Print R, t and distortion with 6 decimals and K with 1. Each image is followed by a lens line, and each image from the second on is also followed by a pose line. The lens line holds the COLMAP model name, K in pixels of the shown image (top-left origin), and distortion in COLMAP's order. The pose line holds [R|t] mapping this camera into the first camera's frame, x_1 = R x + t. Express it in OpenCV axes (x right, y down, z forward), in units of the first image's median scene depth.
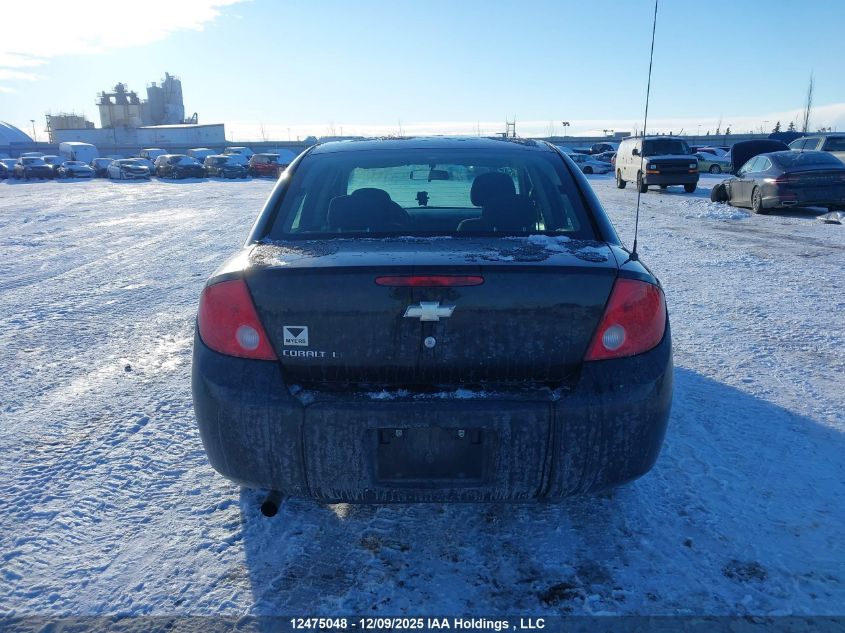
lens RADIAL K [[659.6, 0, 422.5], [0, 659.6, 316.5], [0, 0, 1]] dist [0.019593, -0.009466]
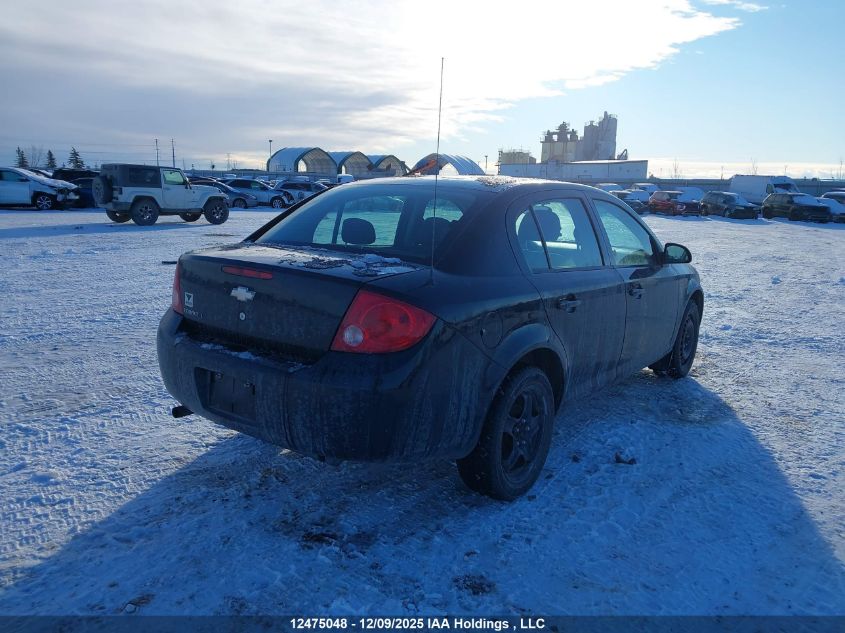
lens RADIAL K [[681.6, 0, 426.3], [0, 681.6, 303.0], [0, 0, 1]] dist [0.012332, 0.001494]
pose [[0.809282, 0.133052, -0.572153, 1.042794], [-0.176226, 0.984138, -0.020407, -0.025884], [0.560363, 0.117343, 0.819893, 0.003779]]
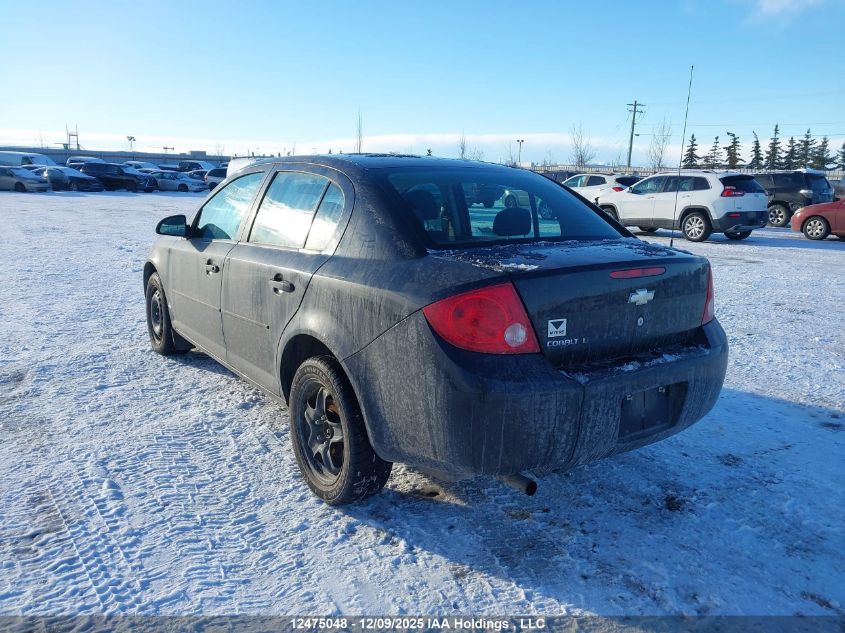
lens RADIAL K [[663.0, 0, 416.7], [0, 663.0, 307.1], [0, 0, 1]] dist [0.015060, -0.002194]
pose [[0.805823, -0.076616, 0.587179, -0.951732], [0.101471, 0.994794, -0.009454, -0.018588], [-0.583398, 0.067200, 0.809402, 0.180402]]
